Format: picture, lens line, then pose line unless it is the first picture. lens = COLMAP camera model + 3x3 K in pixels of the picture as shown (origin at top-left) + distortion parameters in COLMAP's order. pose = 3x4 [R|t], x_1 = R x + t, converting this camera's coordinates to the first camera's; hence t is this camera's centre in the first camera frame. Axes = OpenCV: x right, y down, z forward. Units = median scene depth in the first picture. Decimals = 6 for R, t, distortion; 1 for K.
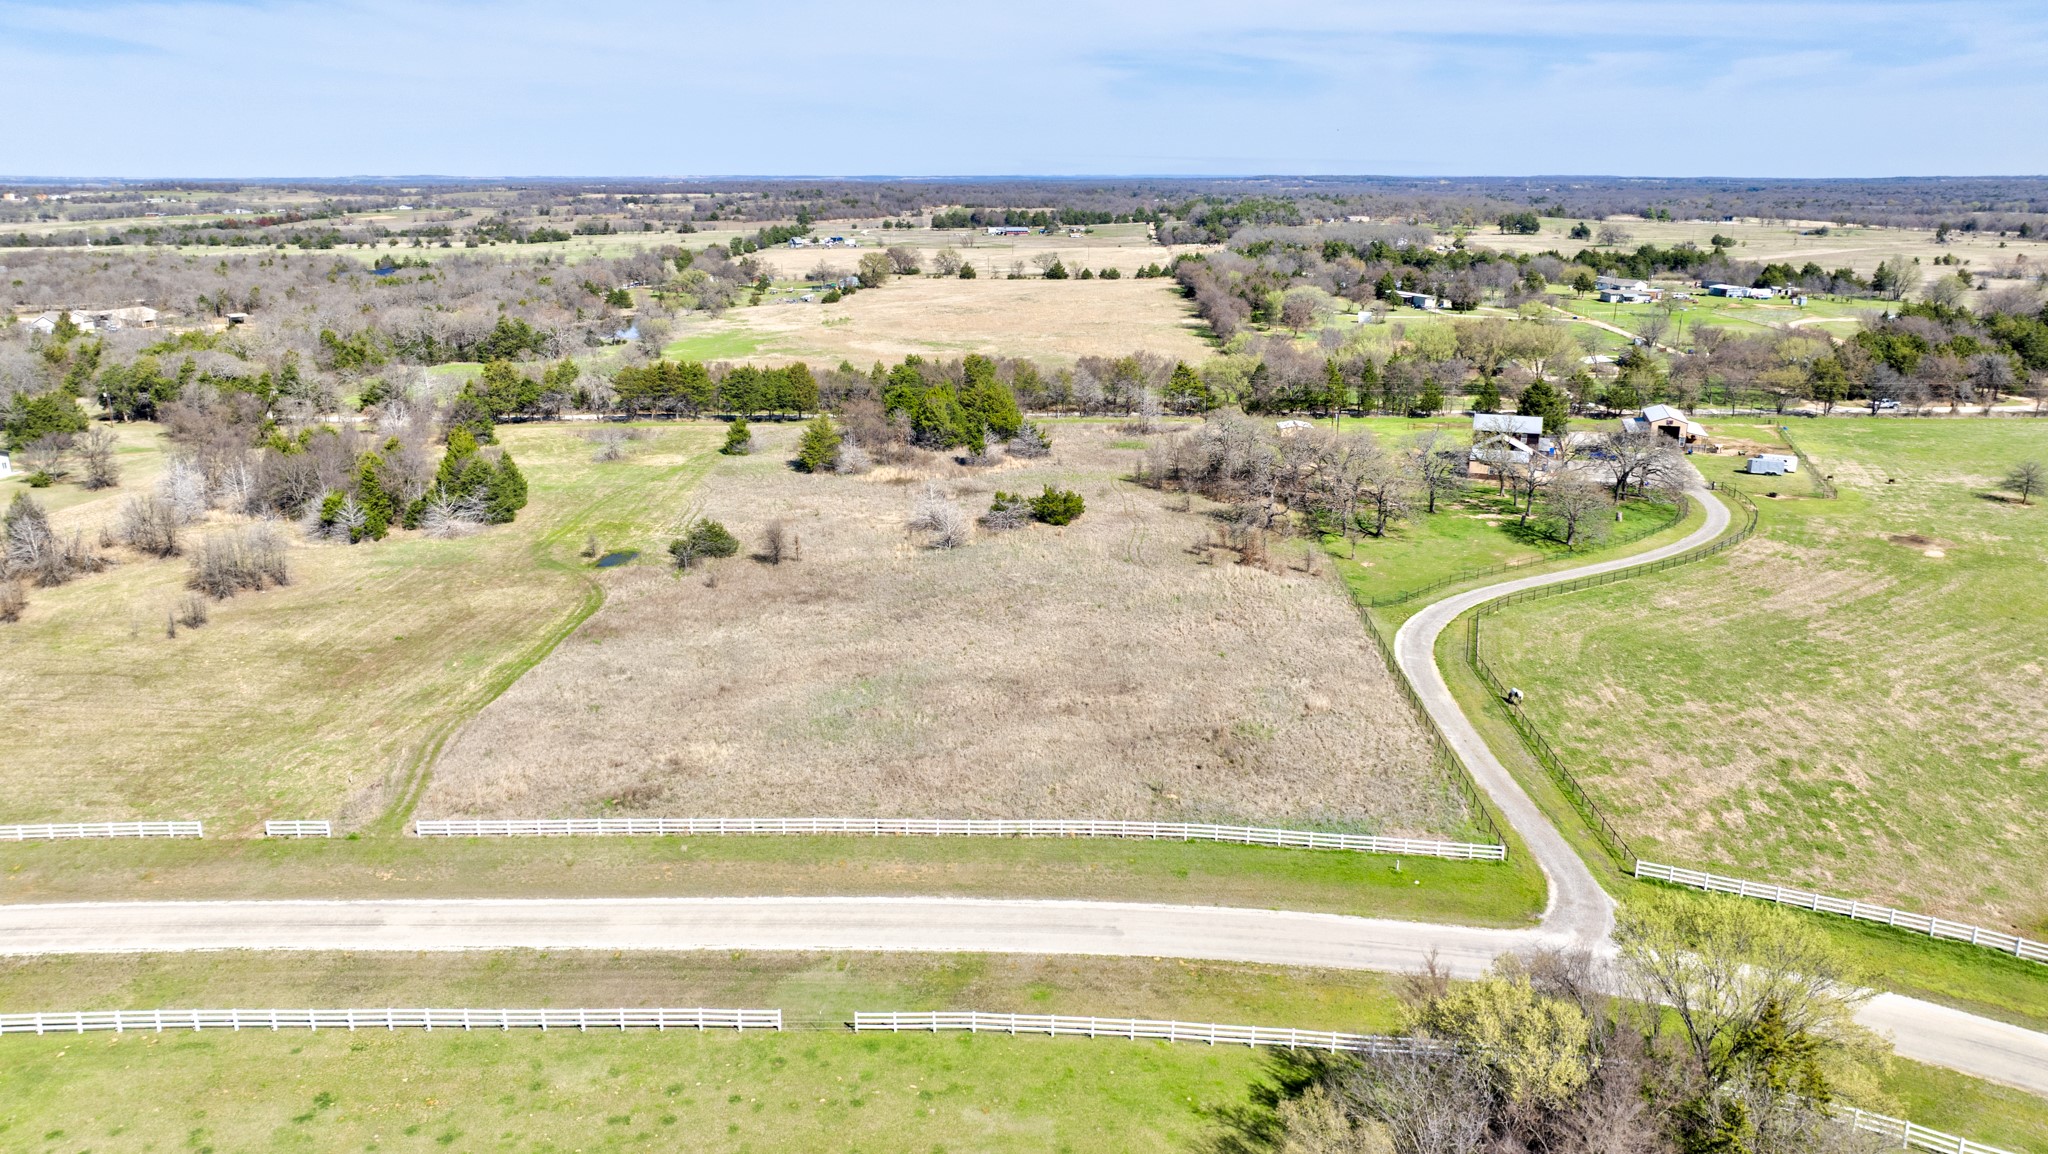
lens RADIAL K [[1445.9, 0, 1030.4], [0, 1445.9, 567.3], [0, 0, 1]] dist [-0.040398, 0.045473]
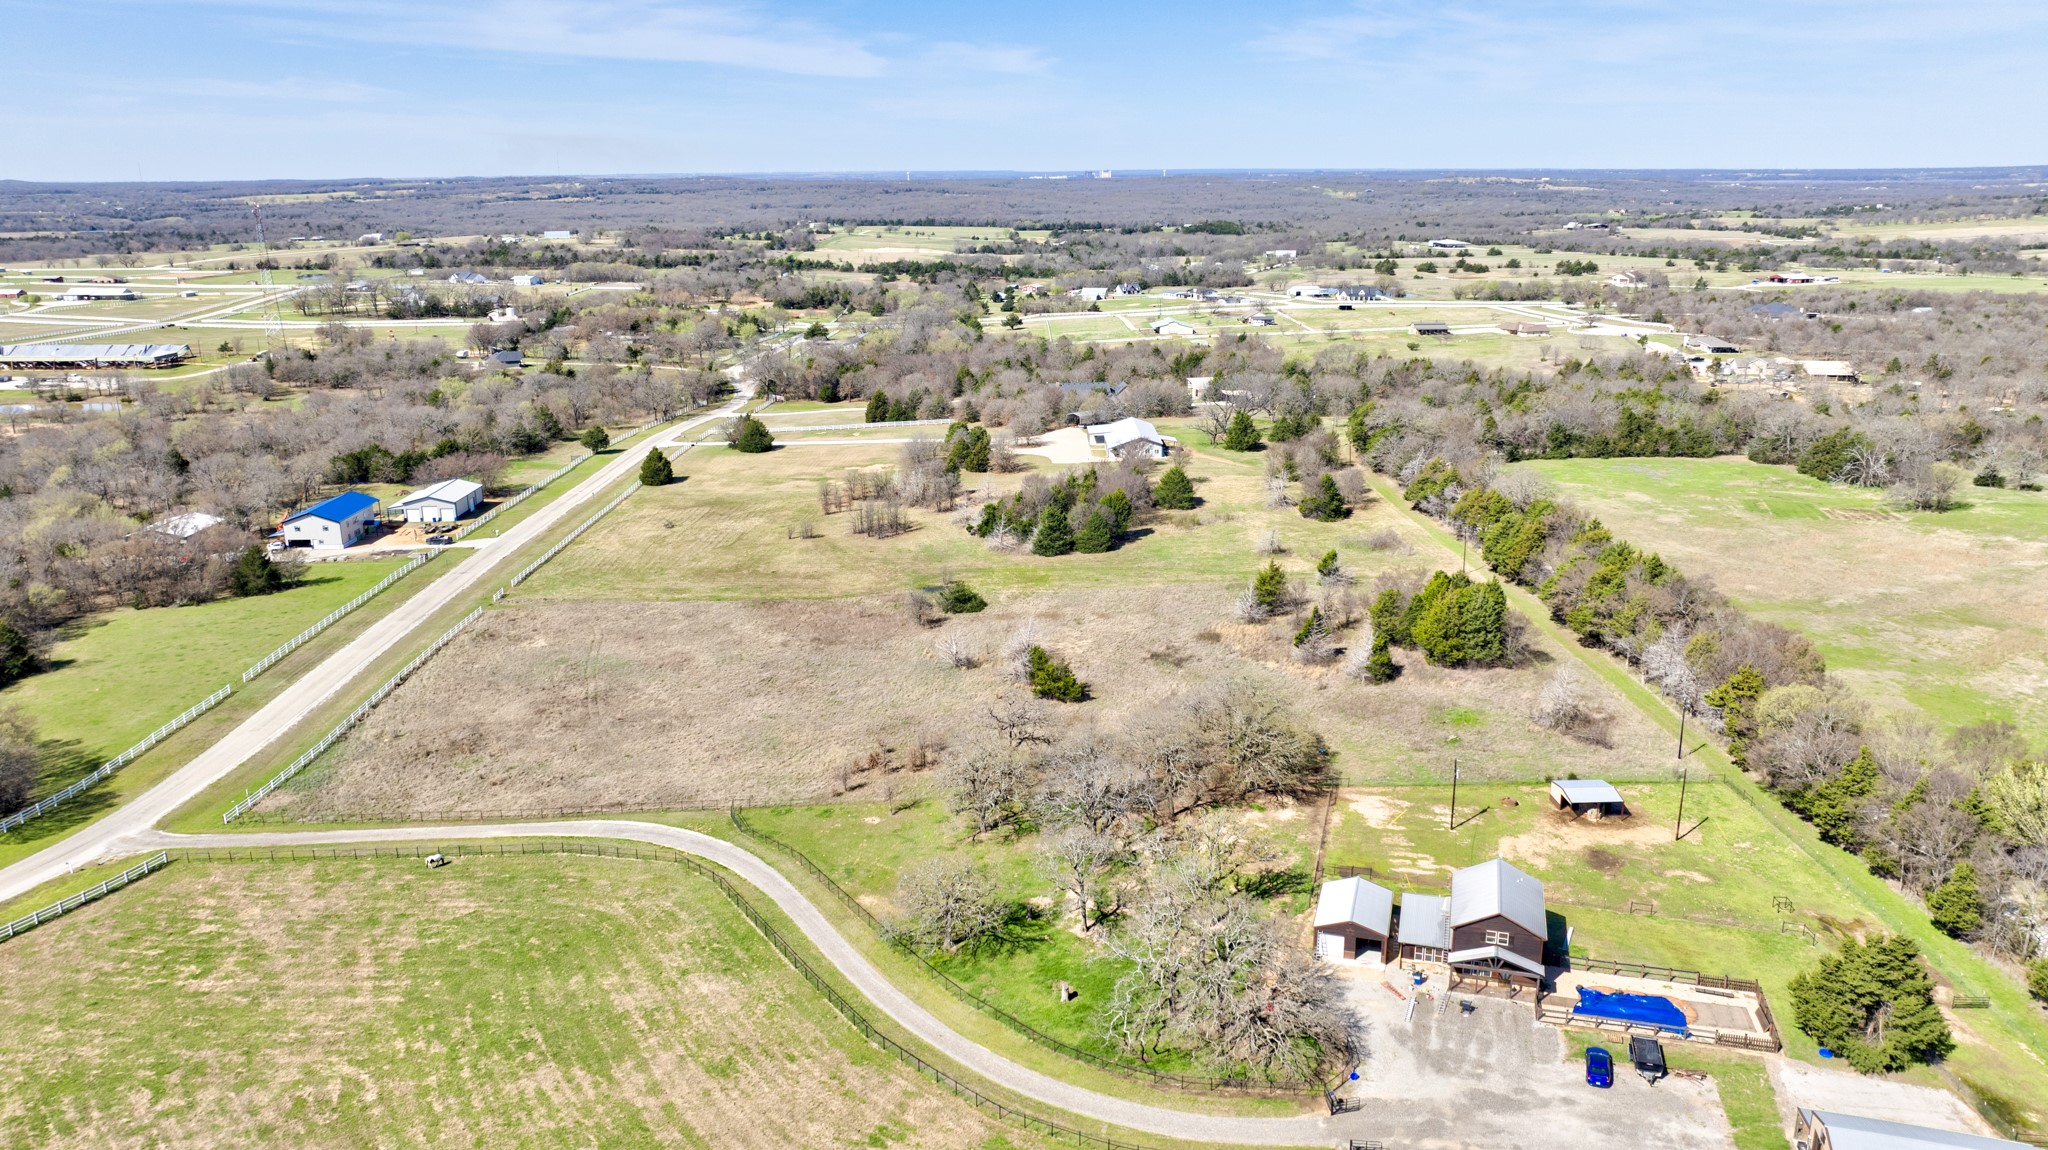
lens RADIAL K [[1444.6, 0, 1031.1], [0, 1444.6, 565.8], [0, 0, 1]] dist [-0.025004, 0.008637]
pose [[0.038934, 0.266221, -0.963125, 0.916214], [-0.257664, 0.933936, 0.247737, -0.345071], [0.965450, 0.238517, 0.104957, 0.824130]]
